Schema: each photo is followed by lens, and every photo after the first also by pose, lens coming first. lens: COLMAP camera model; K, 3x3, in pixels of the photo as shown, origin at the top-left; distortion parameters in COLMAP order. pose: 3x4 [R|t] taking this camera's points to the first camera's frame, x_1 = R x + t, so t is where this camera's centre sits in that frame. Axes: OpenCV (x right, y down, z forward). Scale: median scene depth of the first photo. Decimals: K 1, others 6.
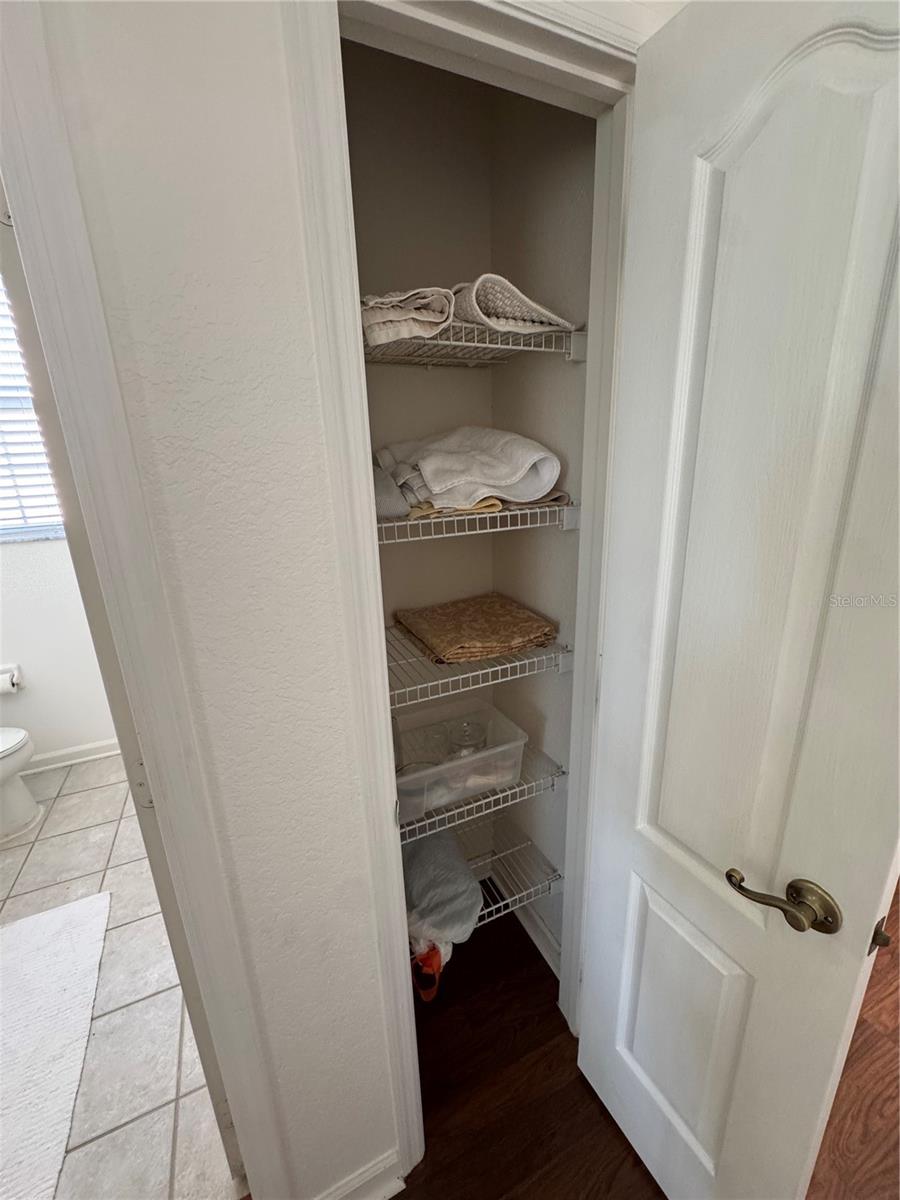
lens RADIAL K [[482.9, 0, 452.6], [0, 482.9, 604.5], [0, 0, 1]] dist [-0.004069, -0.000218]
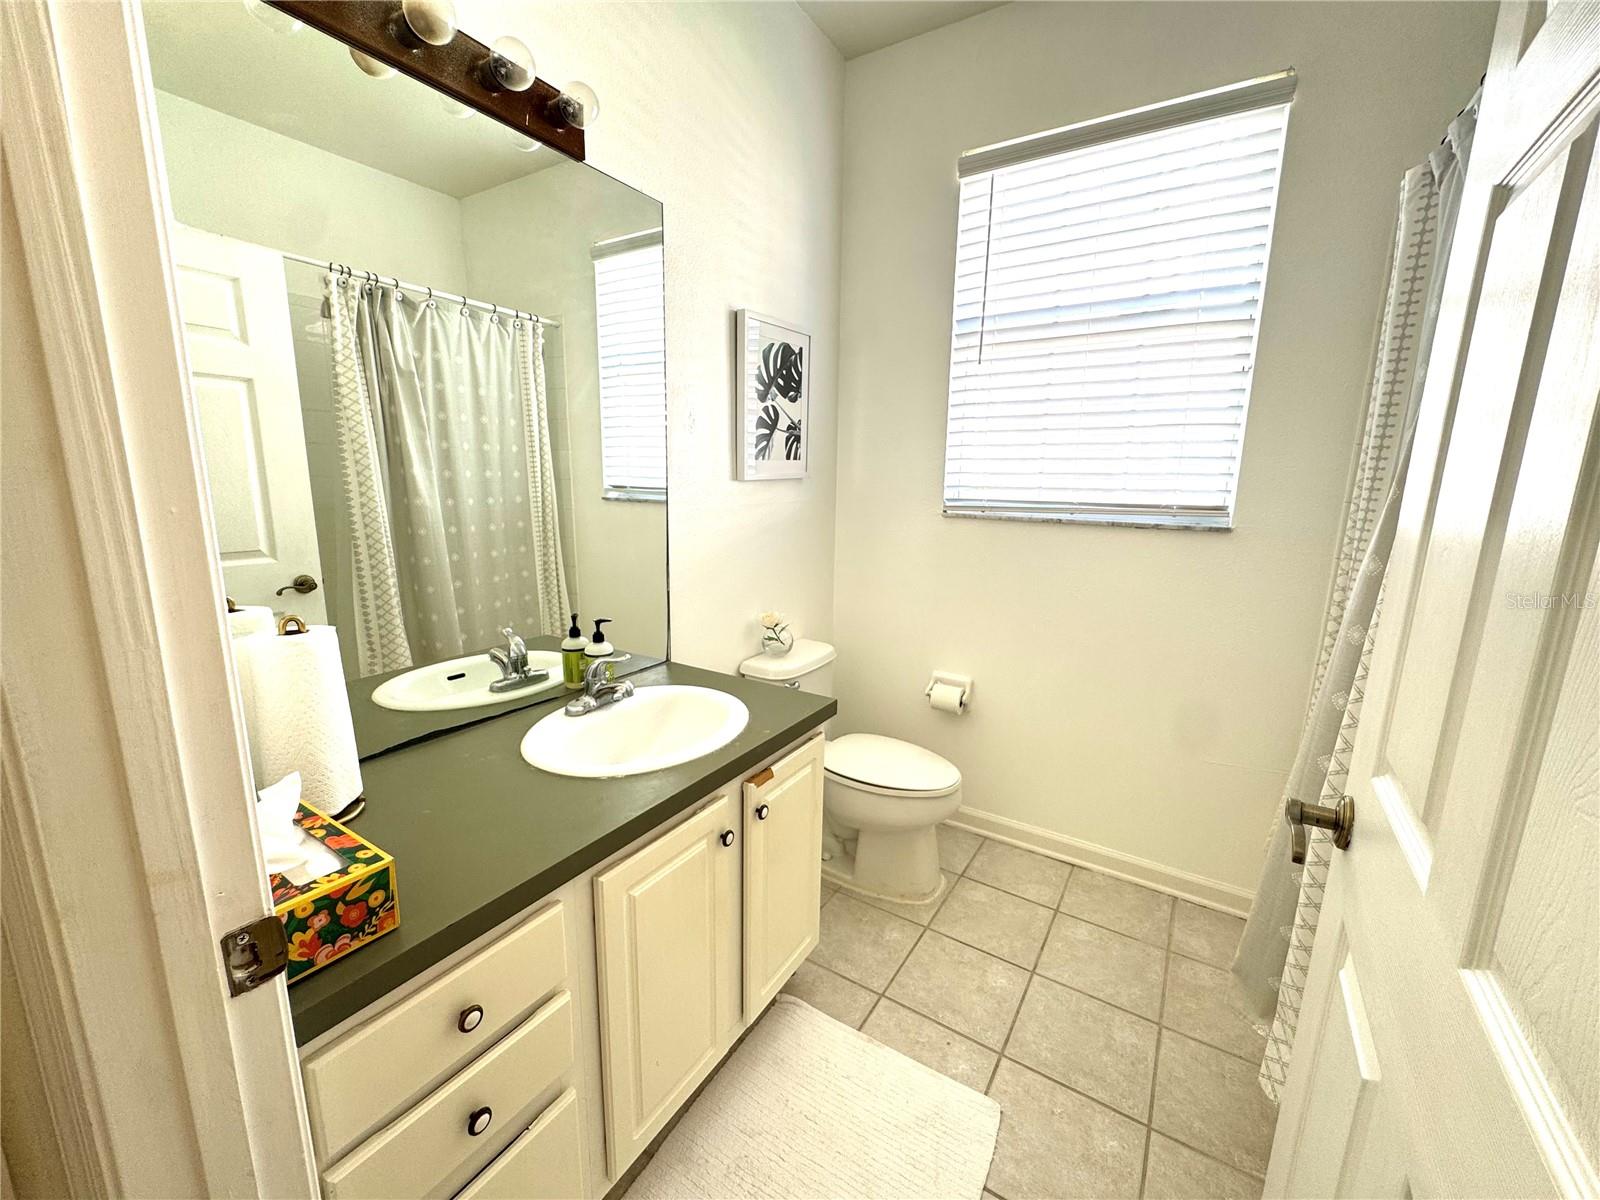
lens RADIAL K [[643.9, 0, 796.0], [0, 643.9, 606.1], [0, 0, 1]] dist [-0.004069, -0.000218]
pose [[0.533361, 0.206297, -0.820346, -0.261580], [-0.275939, 0.959186, 0.061805, 0.029629], [0.799615, 0.193401, 0.568518, 0.193074]]
